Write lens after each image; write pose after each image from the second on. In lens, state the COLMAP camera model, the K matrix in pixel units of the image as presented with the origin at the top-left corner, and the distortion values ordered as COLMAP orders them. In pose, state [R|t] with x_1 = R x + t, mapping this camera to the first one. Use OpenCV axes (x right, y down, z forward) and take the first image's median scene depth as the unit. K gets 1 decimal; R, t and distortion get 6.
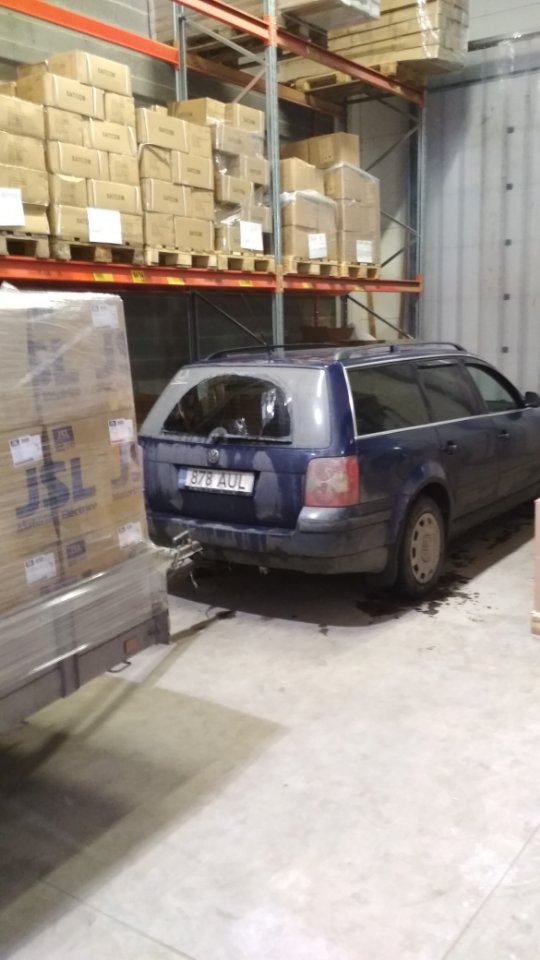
lens RADIAL K [[853.6, 0, 270.8], [0, 853.6, 484.9], [0, 0, 1]] dist [-0.009761, -0.052598]
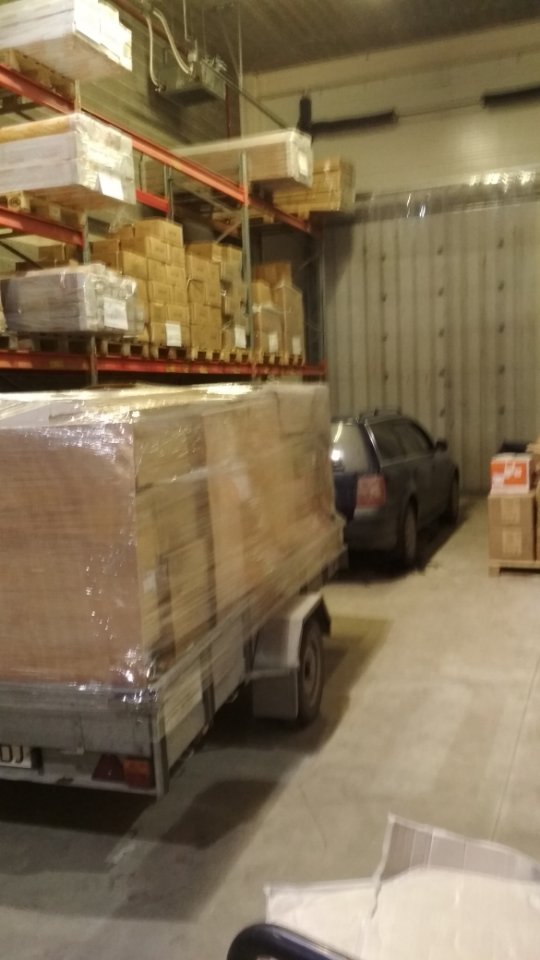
lens RADIAL K [[853.6, 0, 269.8], [0, 853.6, 478.0], [0, 0, 1]] dist [-0.009761, -0.052598]
pose [[0.969675, -0.038733, 0.241308, -0.321490], [0.060955, 0.994488, -0.085314, 0.061472], [-0.236673, 0.097436, 0.966691, -0.347814]]
